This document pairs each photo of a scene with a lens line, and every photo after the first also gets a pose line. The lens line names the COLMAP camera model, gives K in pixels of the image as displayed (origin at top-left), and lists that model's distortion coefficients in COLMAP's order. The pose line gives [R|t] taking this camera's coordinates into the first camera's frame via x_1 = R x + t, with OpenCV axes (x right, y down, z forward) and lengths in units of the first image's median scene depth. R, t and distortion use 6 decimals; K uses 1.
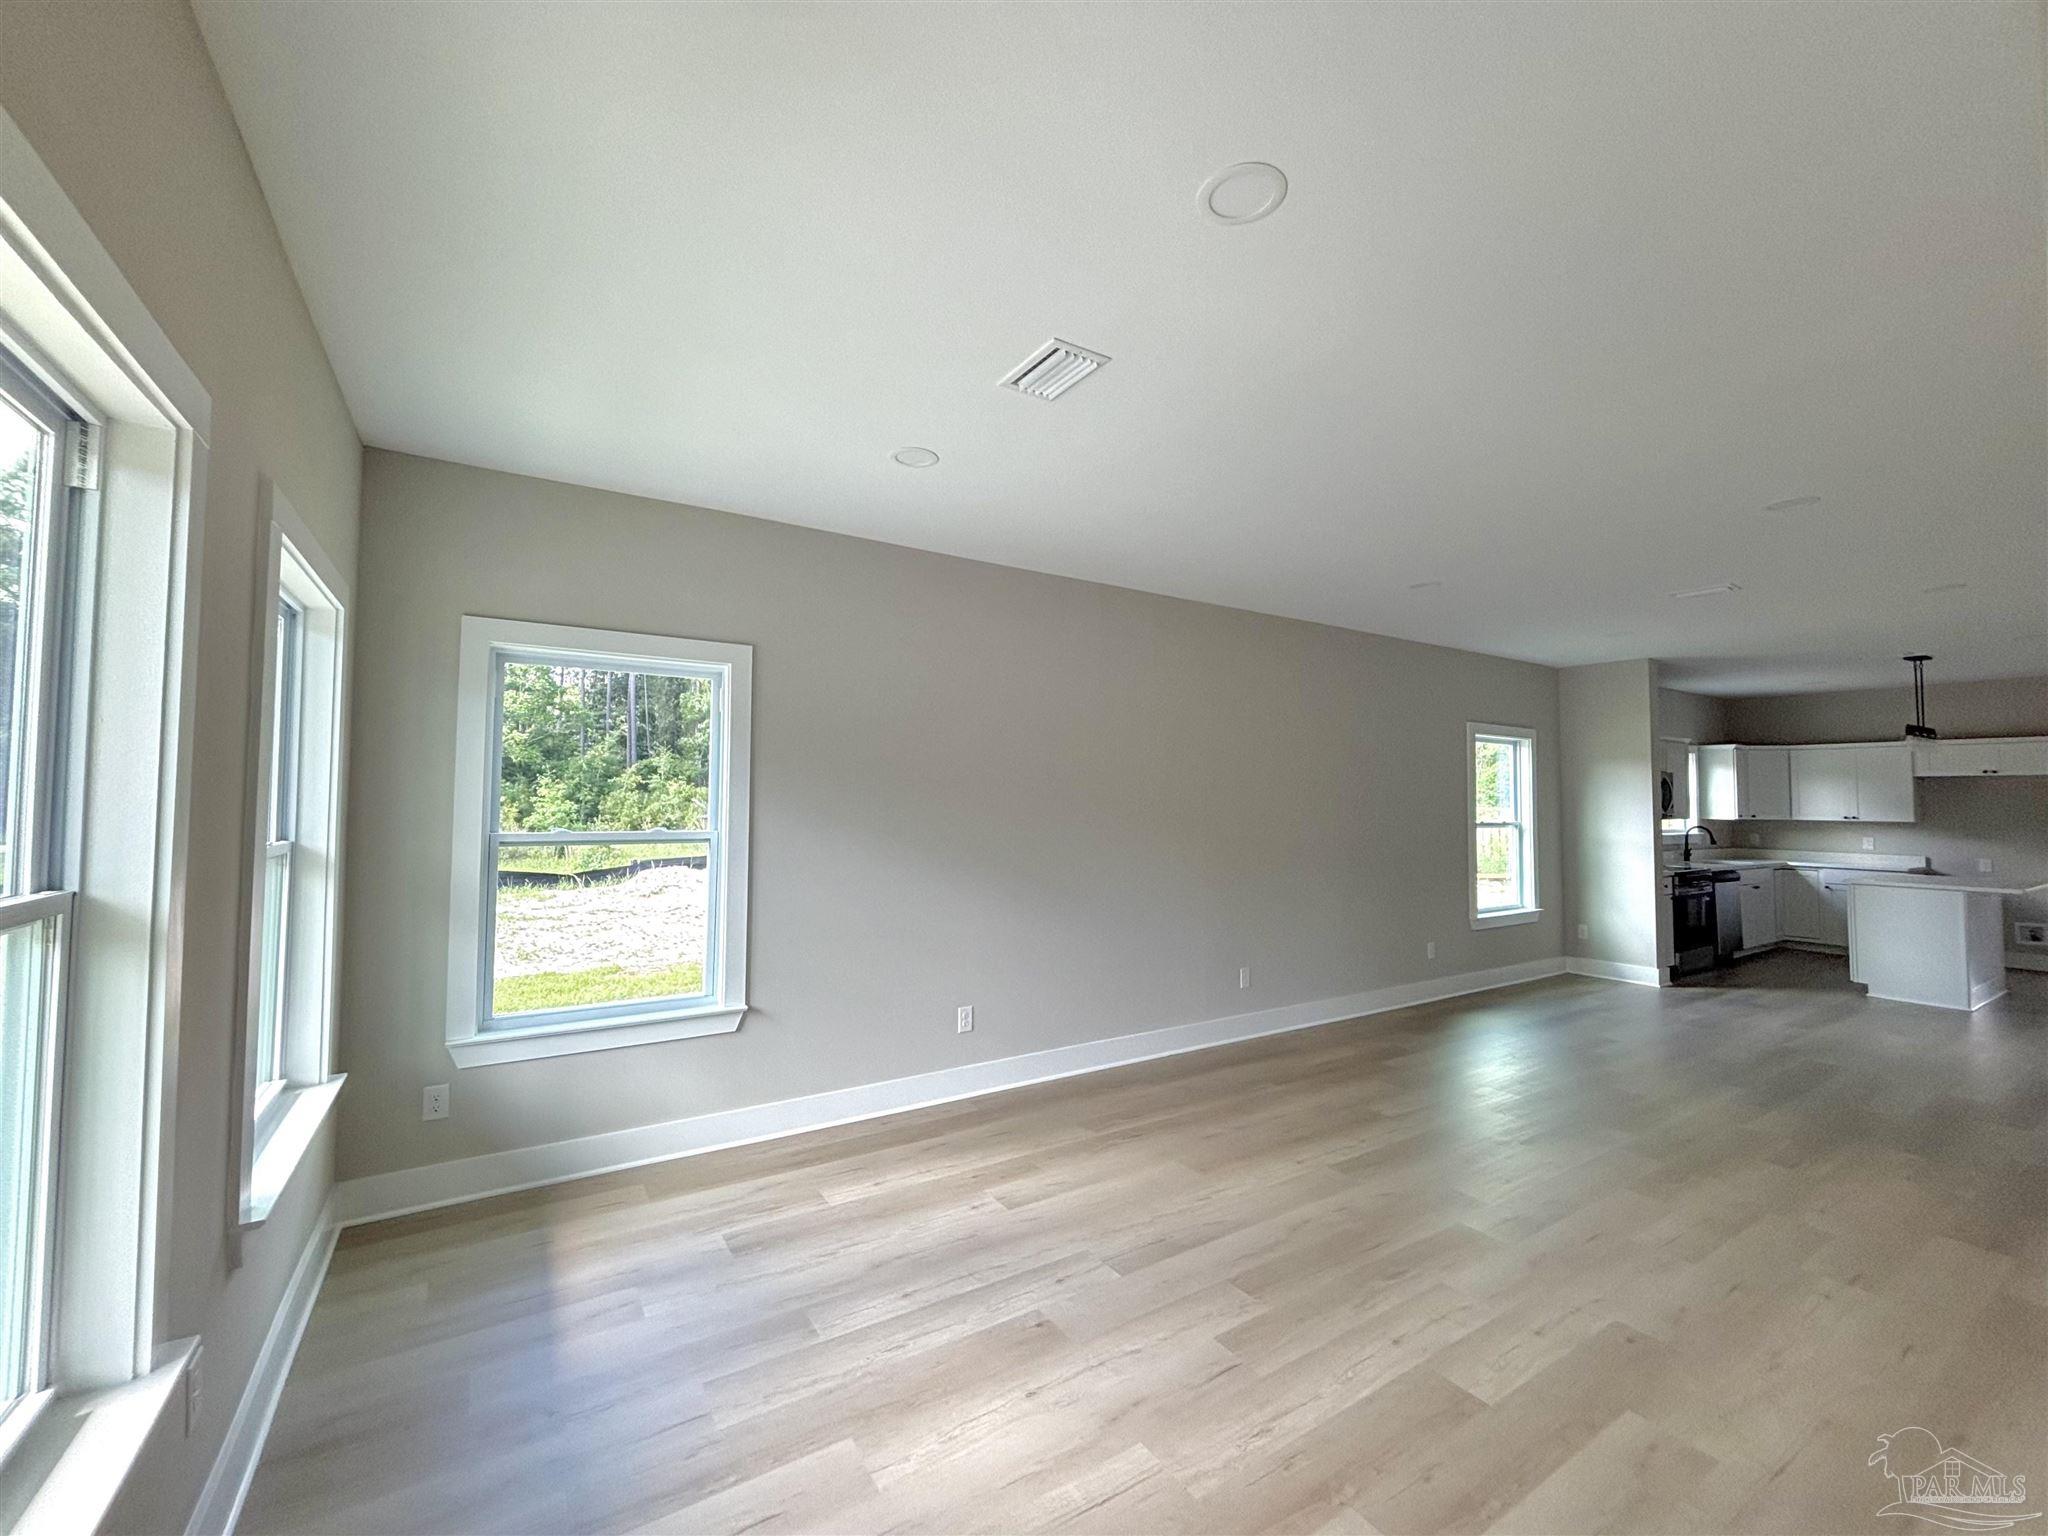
lens RADIAL K [[833.7, 0, 1021.8], [0, 833.7, 767.1], [0, 0, 1]] dist [0.002341, 0.000579]
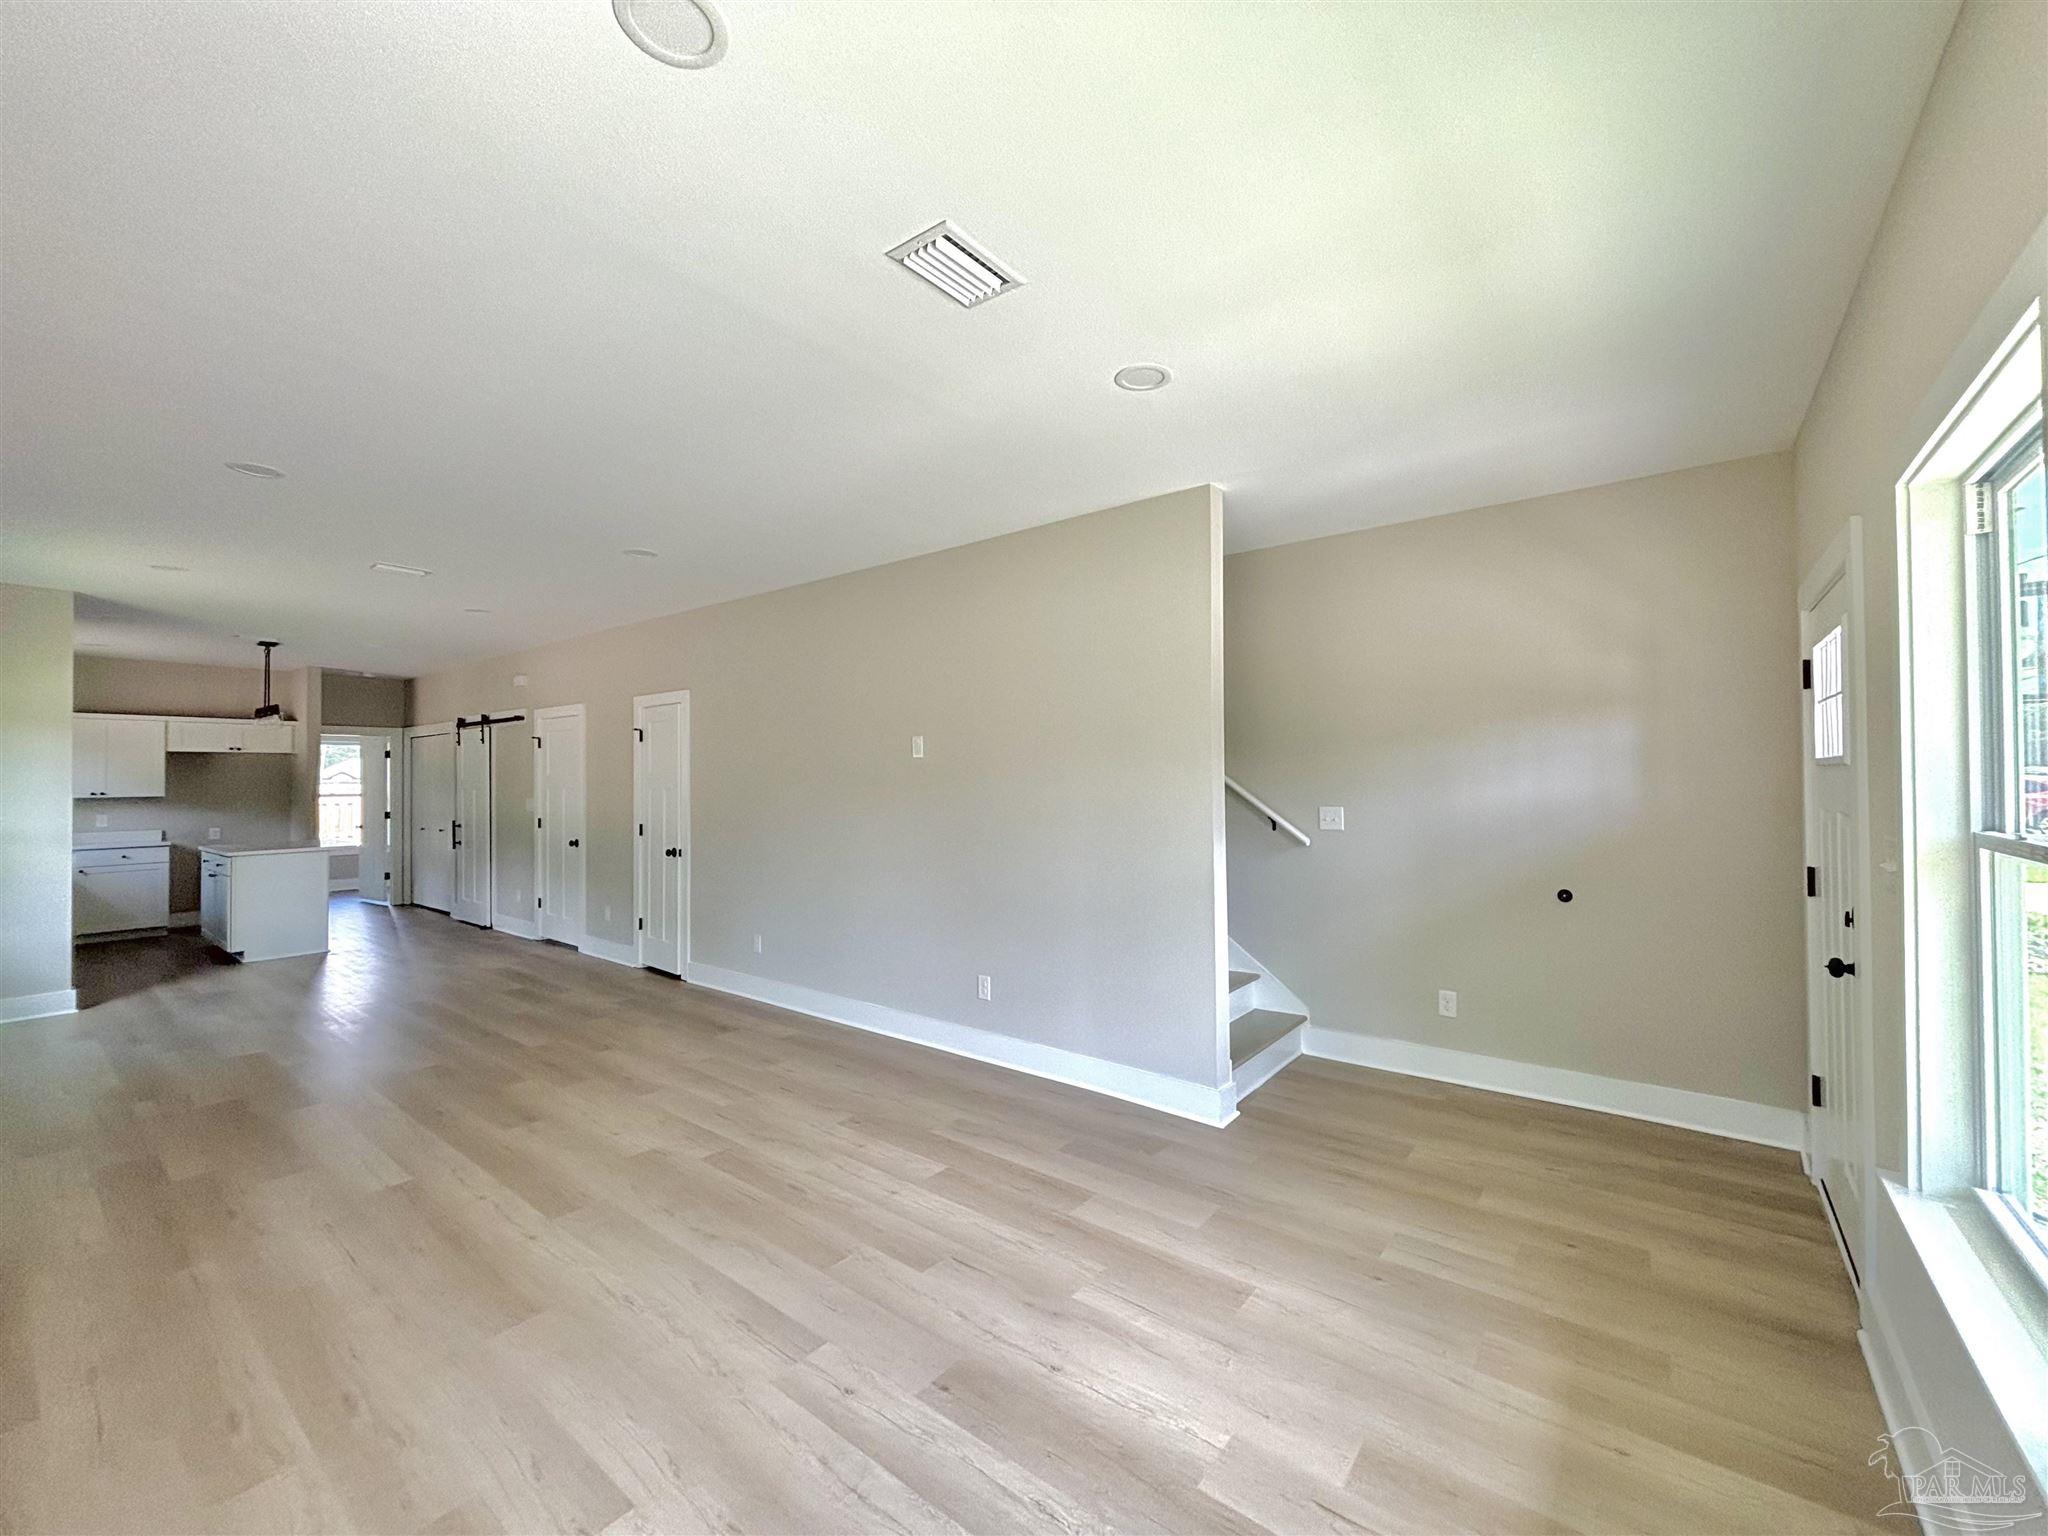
lens RADIAL K [[833.7, 0, 1021.8], [0, 833.7, 767.1], [0, 0, 1]] dist [0.002341, 0.000579]
pose [[-0.332062, 0.006558, 0.943235, -0.553604], [-0.033313, 0.999270, -0.018676, 0.034723], [-0.942669, -0.037624, -0.331601, 0.842346]]
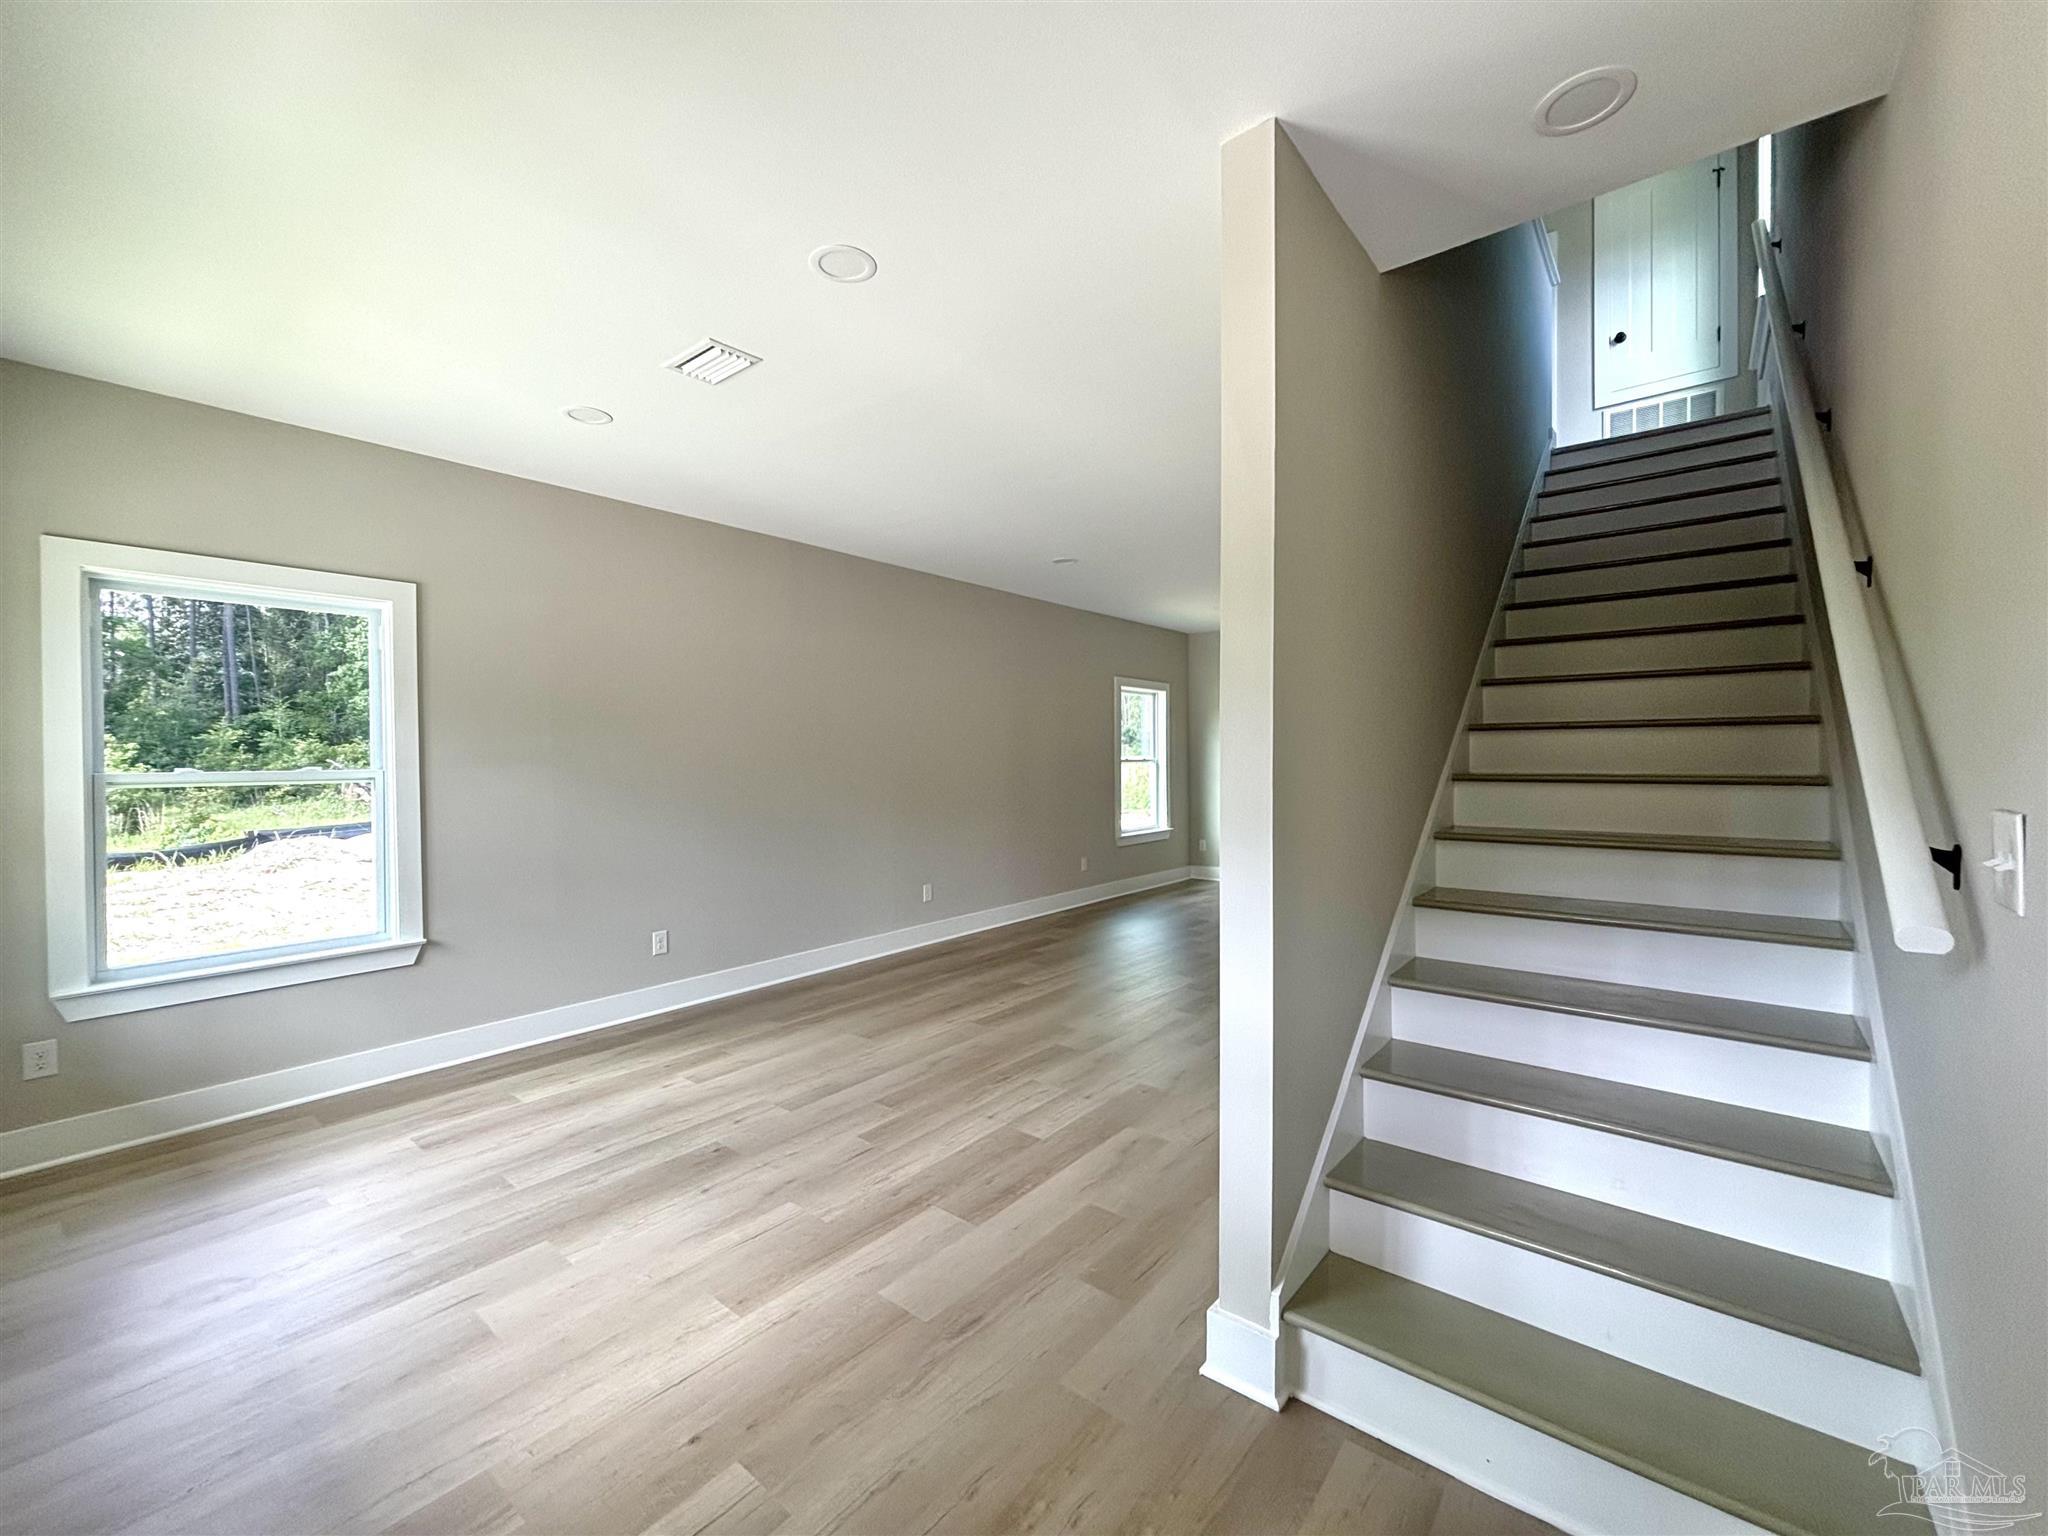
lens RADIAL K [[827.3, 0, 1022.4], [0, 827.3, 765.7], [0, 0, 1]] dist [-0.002643, -0.000140]
pose [[0.947588, -0.019206, 0.318917, 0.048587], [0.002082, 0.998542, 0.053948, 0.021786], [-0.319488, -0.050456, 0.946246, -0.189646]]
